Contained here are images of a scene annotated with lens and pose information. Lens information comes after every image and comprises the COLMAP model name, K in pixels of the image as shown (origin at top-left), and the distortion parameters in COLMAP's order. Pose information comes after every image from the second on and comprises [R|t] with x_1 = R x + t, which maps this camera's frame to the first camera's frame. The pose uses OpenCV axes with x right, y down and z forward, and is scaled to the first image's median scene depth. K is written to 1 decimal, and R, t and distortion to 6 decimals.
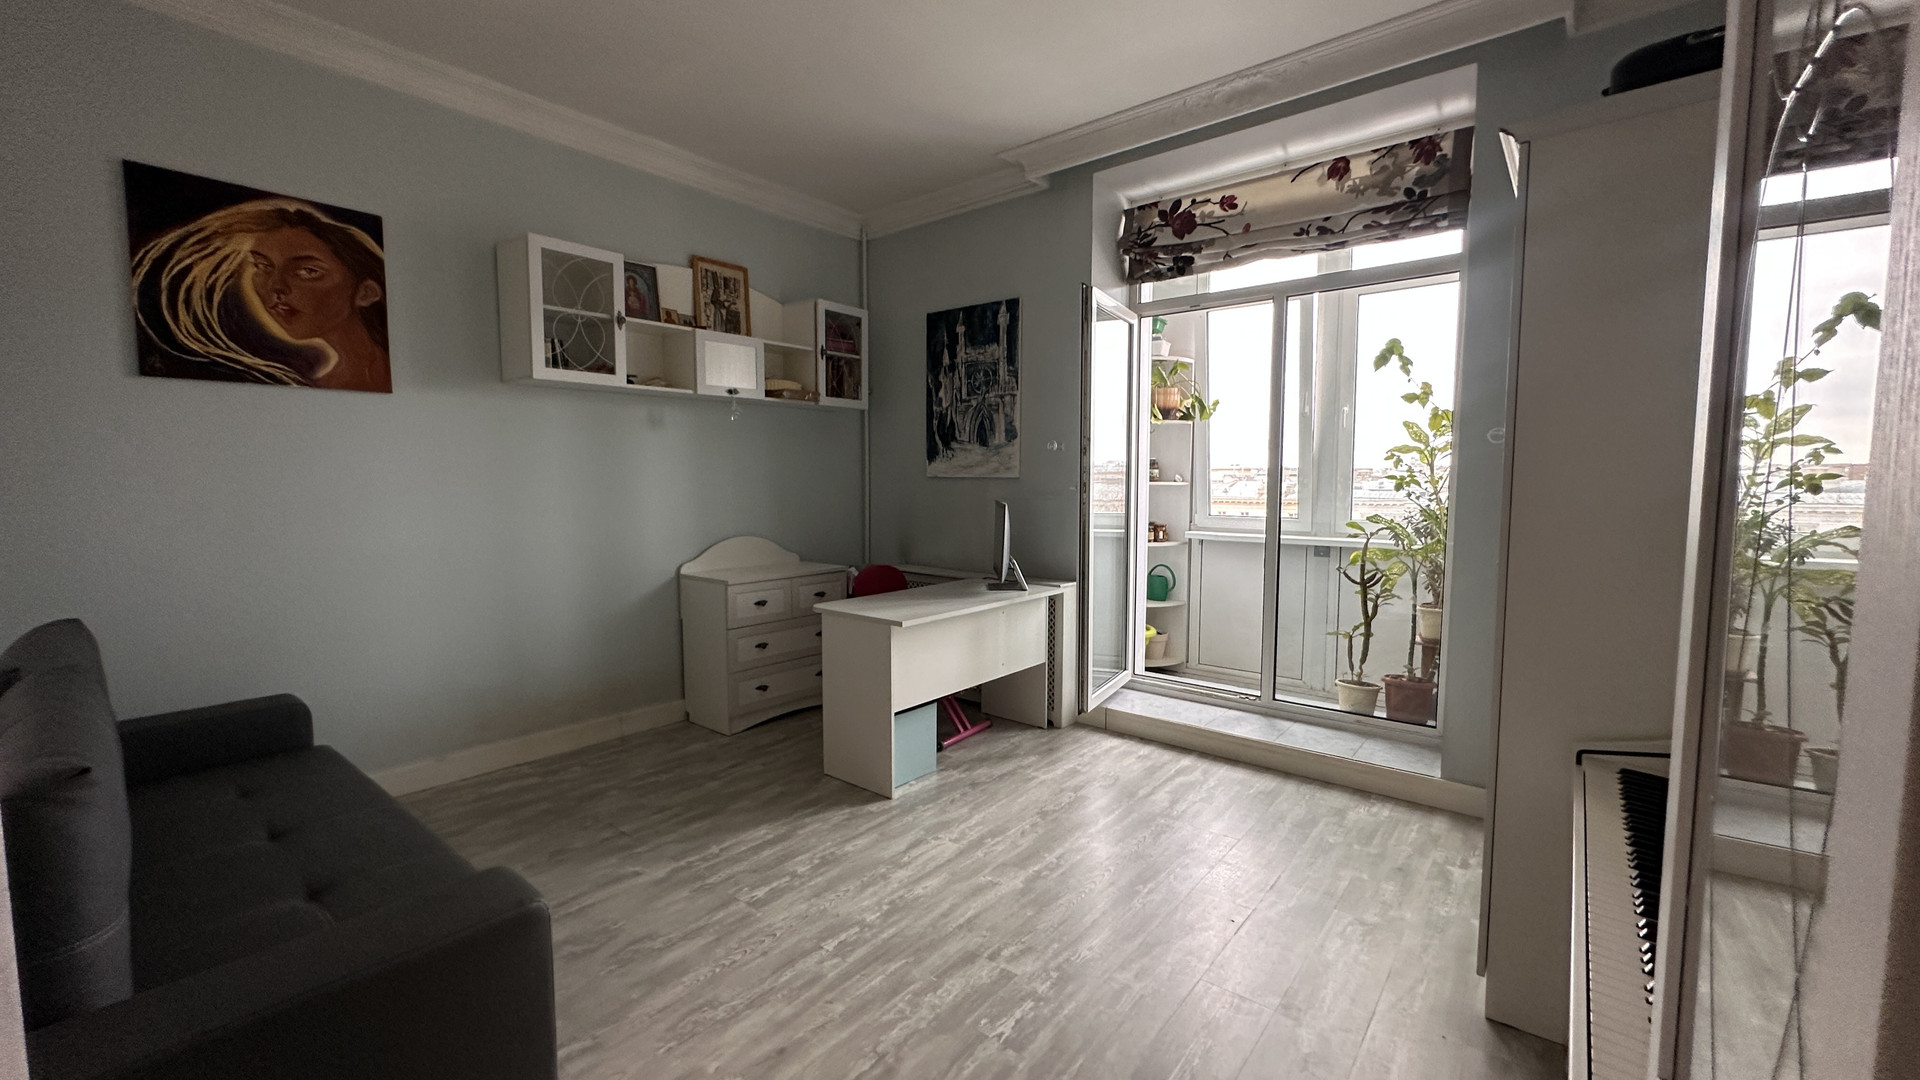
lens RADIAL K [[764.7, 0, 960.0], [0, 764.7, 540.0], [0, 0, 1]] dist [-0.001877, -0.000308]
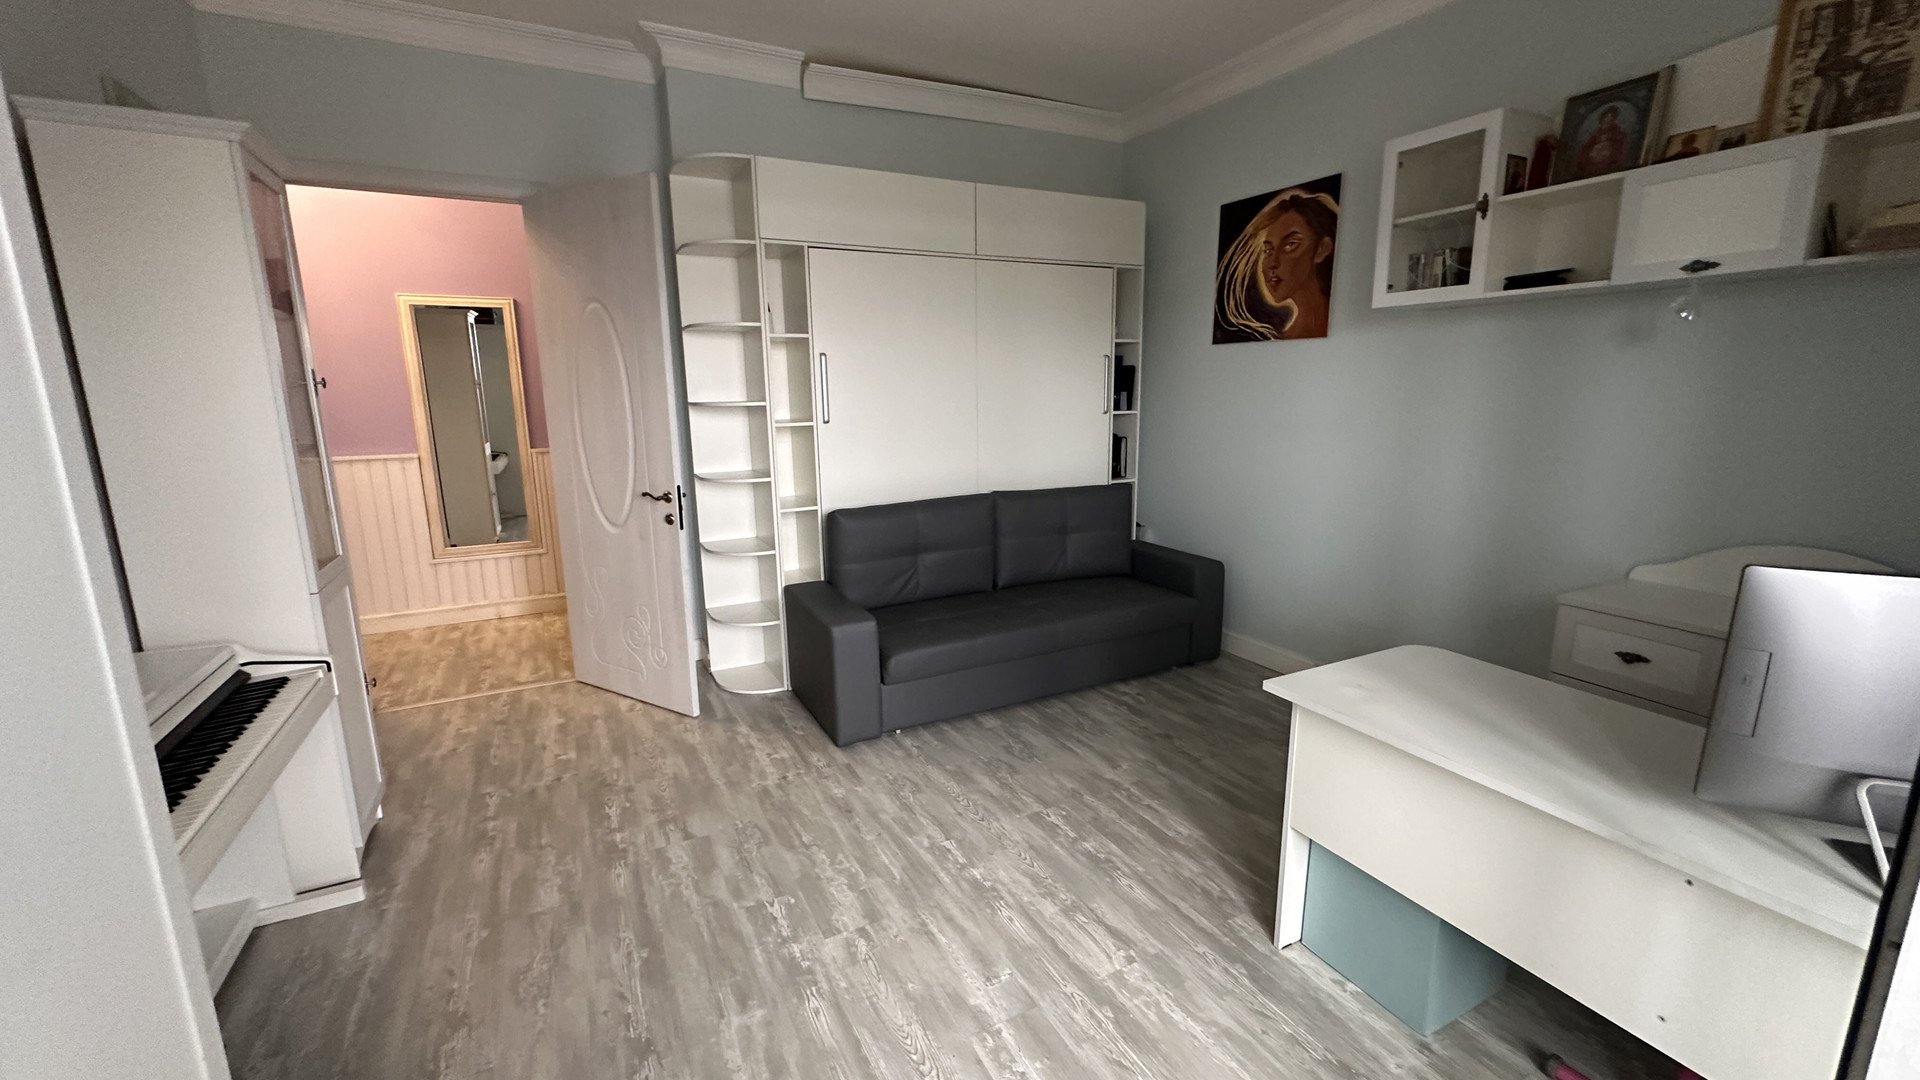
lens RADIAL K [[764.7, 0, 960.0], [0, 764.7, 540.0], [0, 0, 1]] dist [-0.001877, -0.000308]
pose [[-0.399320, 0.185335, -0.897883, 0.600516], [-0.067095, 0.970821, 0.230230, -0.137529], [0.914353, 0.152179, -0.375233, 1.079642]]
